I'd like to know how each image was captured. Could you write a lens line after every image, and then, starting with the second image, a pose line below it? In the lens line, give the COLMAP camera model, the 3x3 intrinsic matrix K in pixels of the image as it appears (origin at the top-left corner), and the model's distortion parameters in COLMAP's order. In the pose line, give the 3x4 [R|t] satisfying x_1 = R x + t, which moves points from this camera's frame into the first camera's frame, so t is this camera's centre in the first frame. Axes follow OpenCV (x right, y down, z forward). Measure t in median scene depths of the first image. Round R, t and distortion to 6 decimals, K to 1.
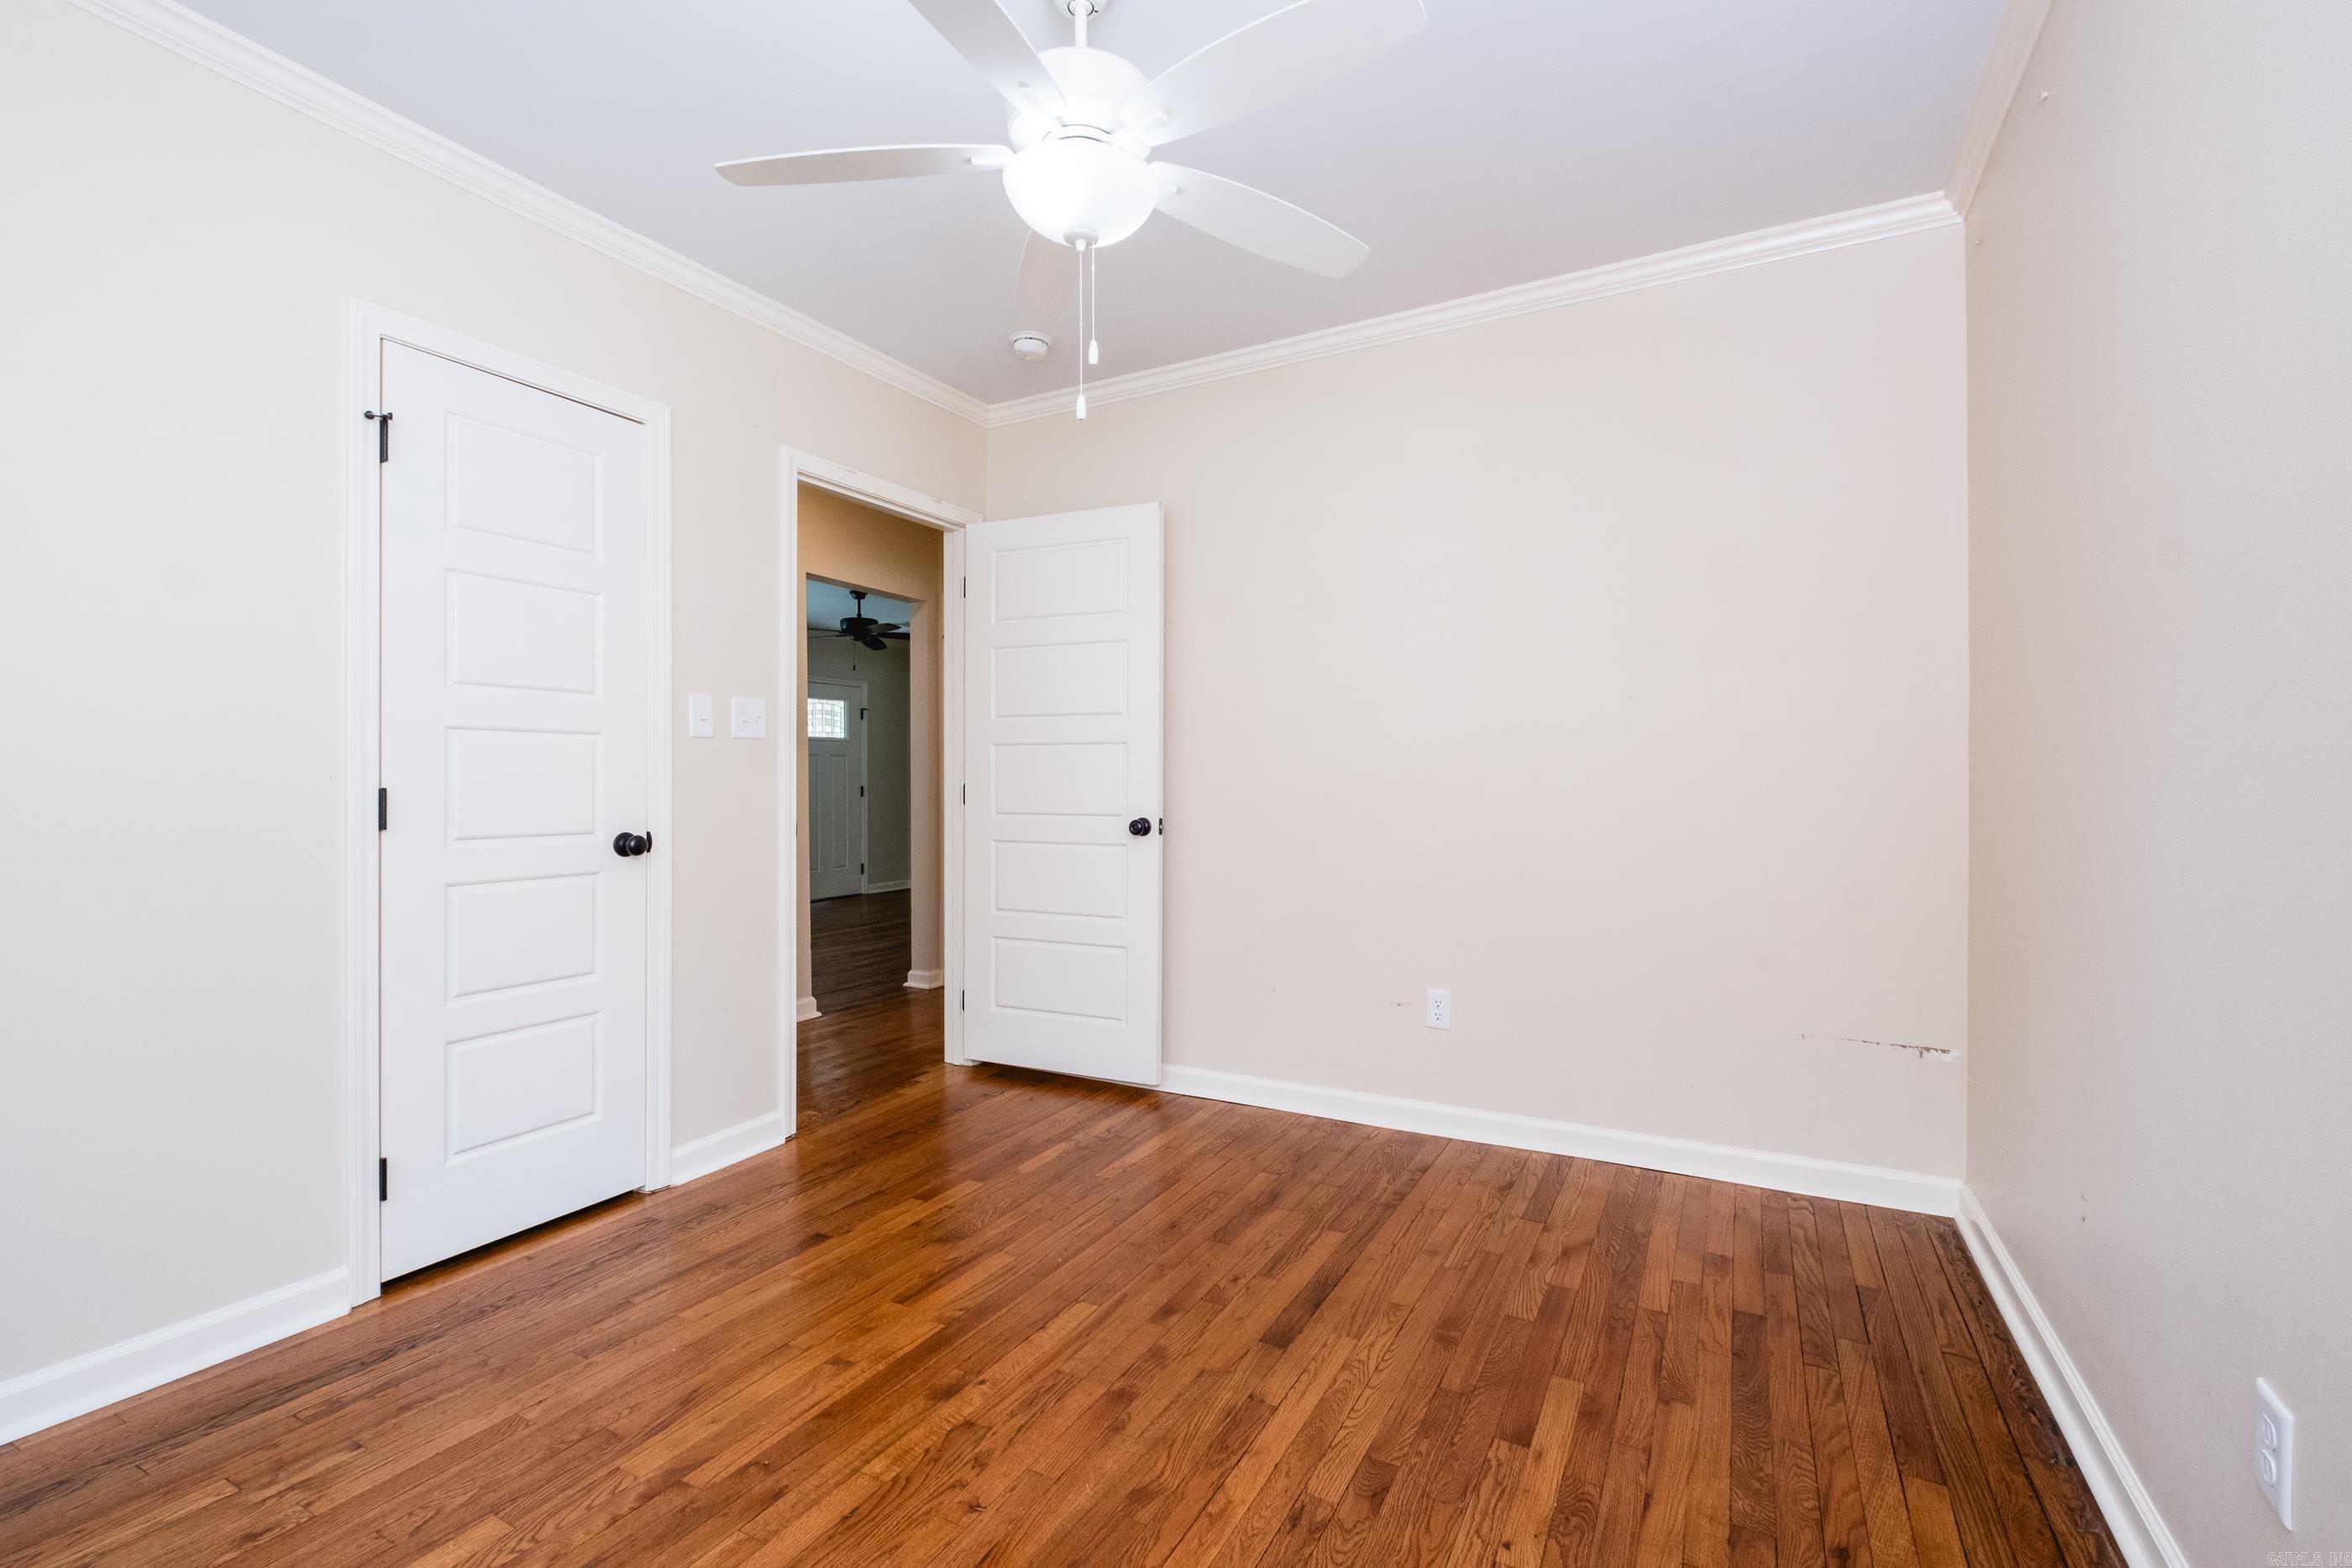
lens RADIAL K [[1017.5, 0, 1163.1], [0, 1017.5, 787.2], [0, 0, 1]] dist [-0.000164, -0.000600]
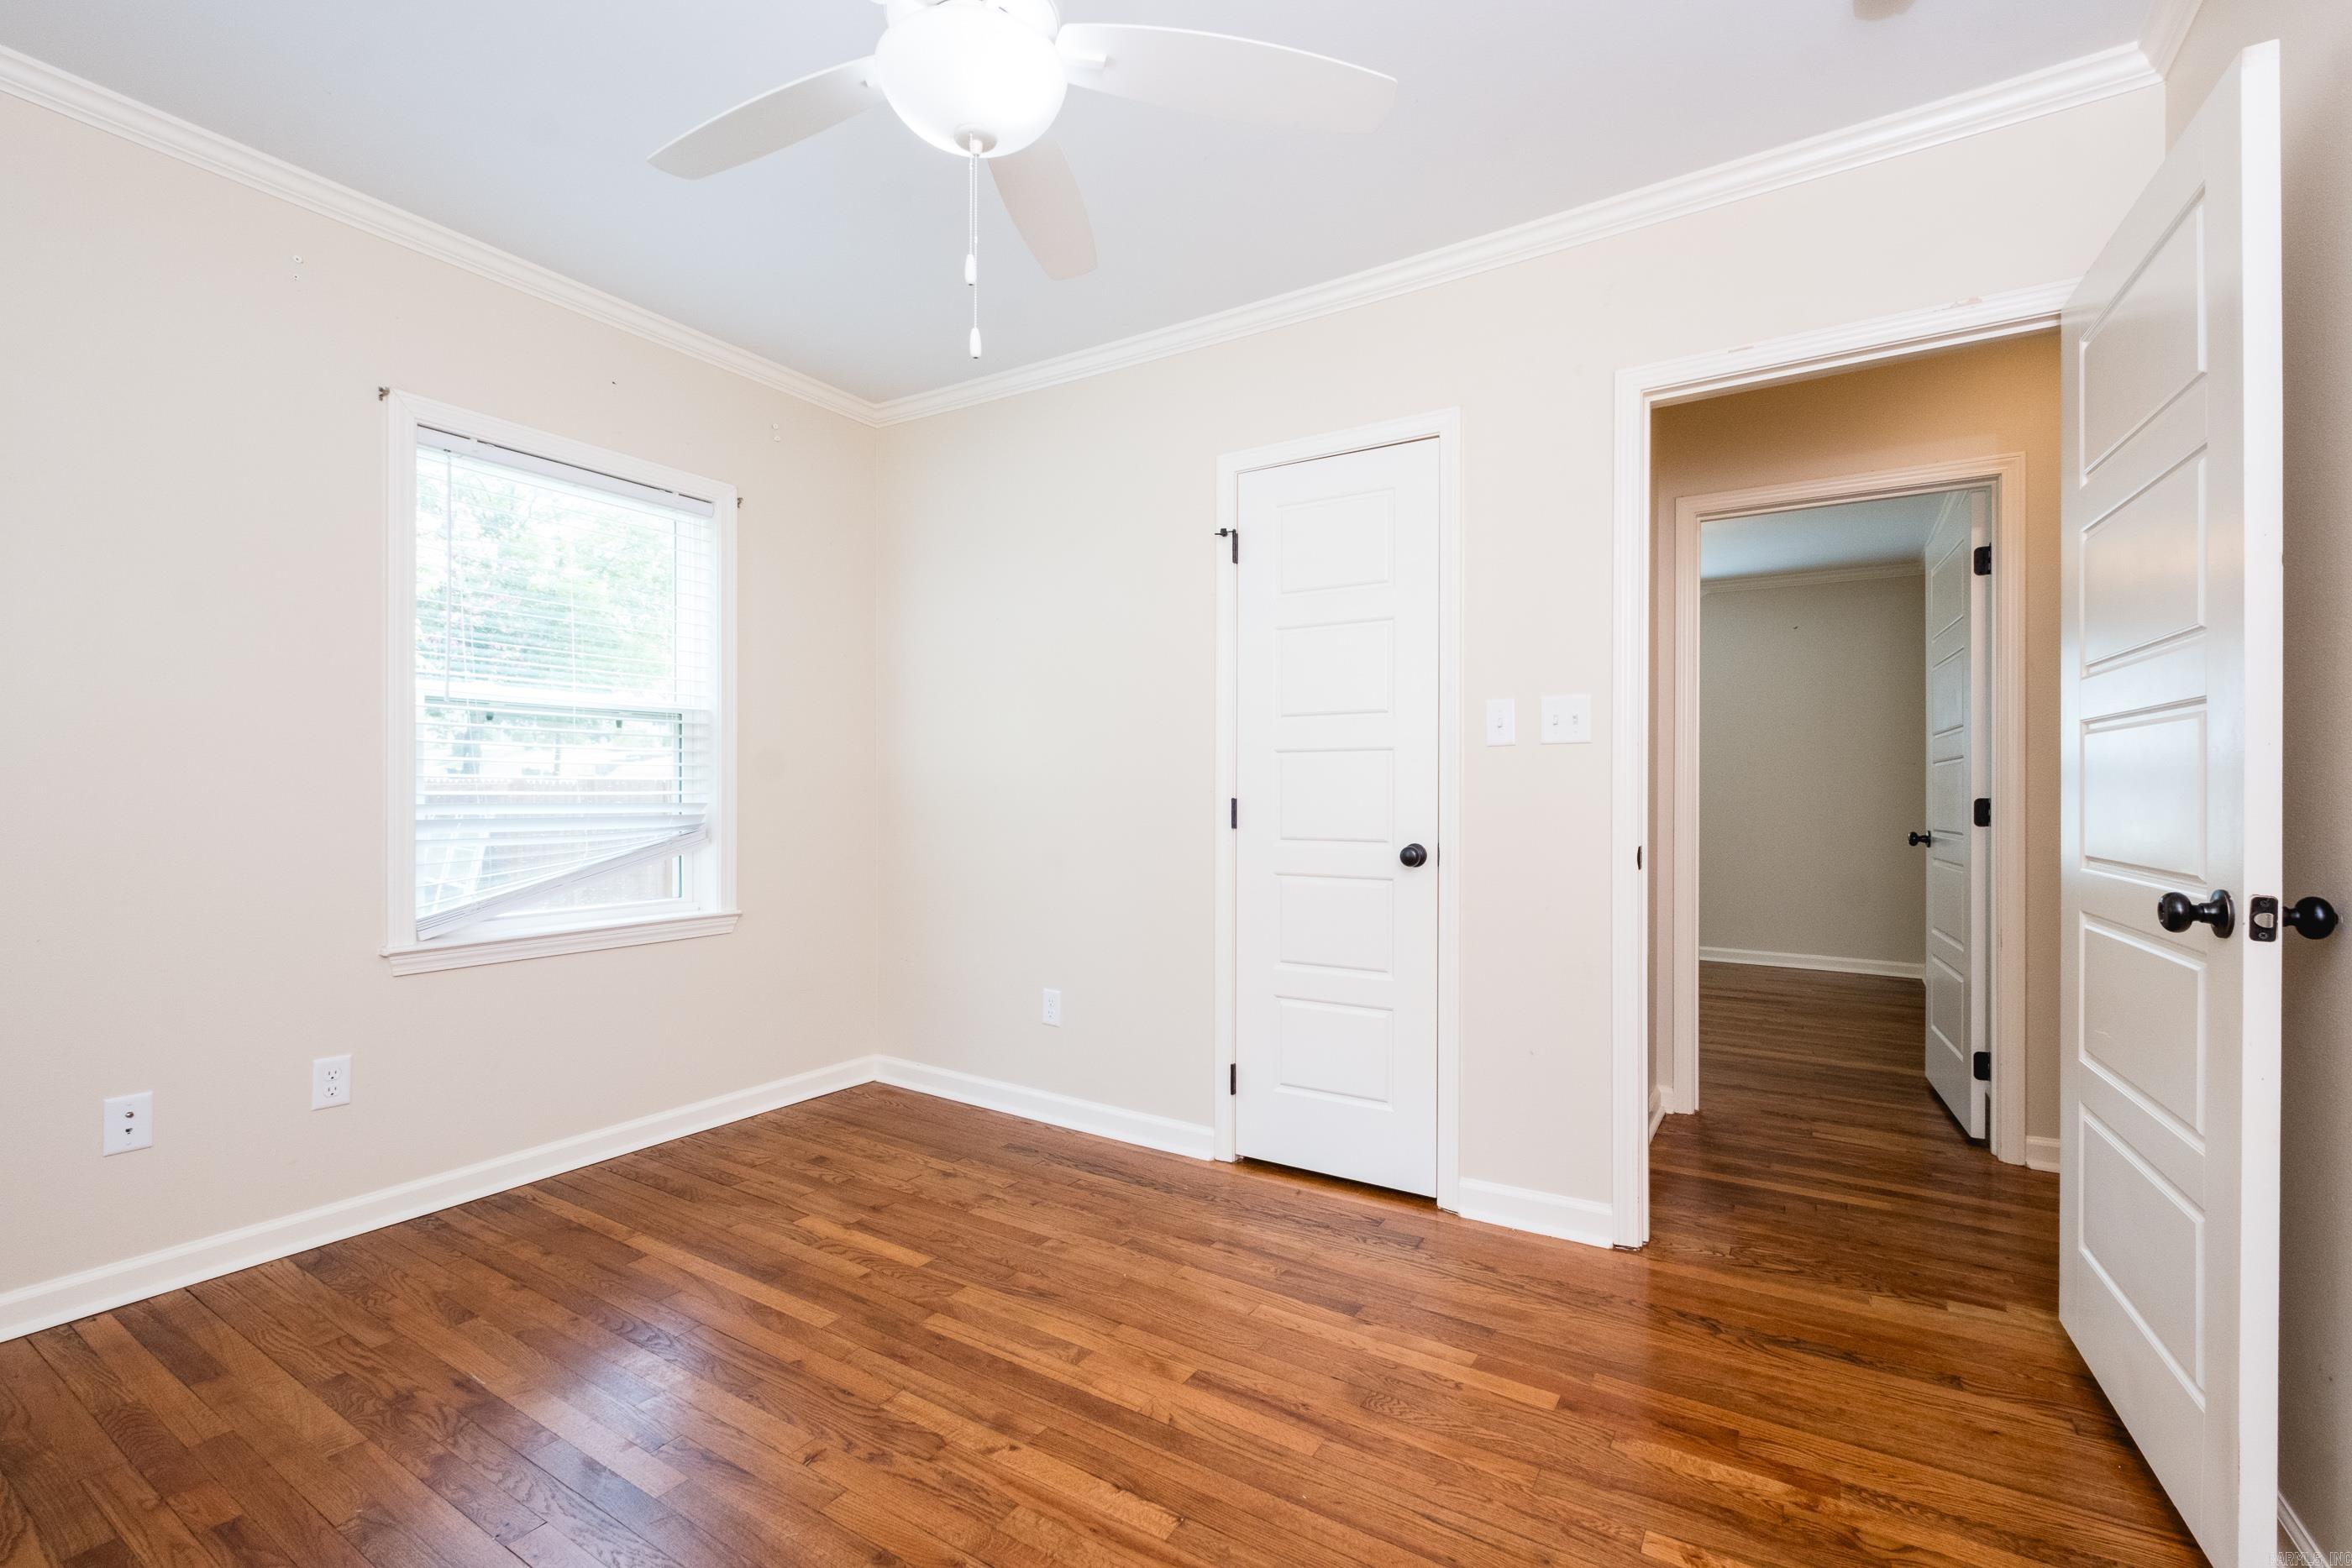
lens RADIAL K [[1012.7, 0, 1217.4], [0, 1012.7, 799.9], [0, 0, 1]] dist [0.001889, 0.000193]
pose [[-0.032725, 0.011286, -0.999401, 0.621295], [-0.011000, 0.999872, 0.011652, -0.012799], [0.999404, 0.011374, -0.032597, 1.031318]]
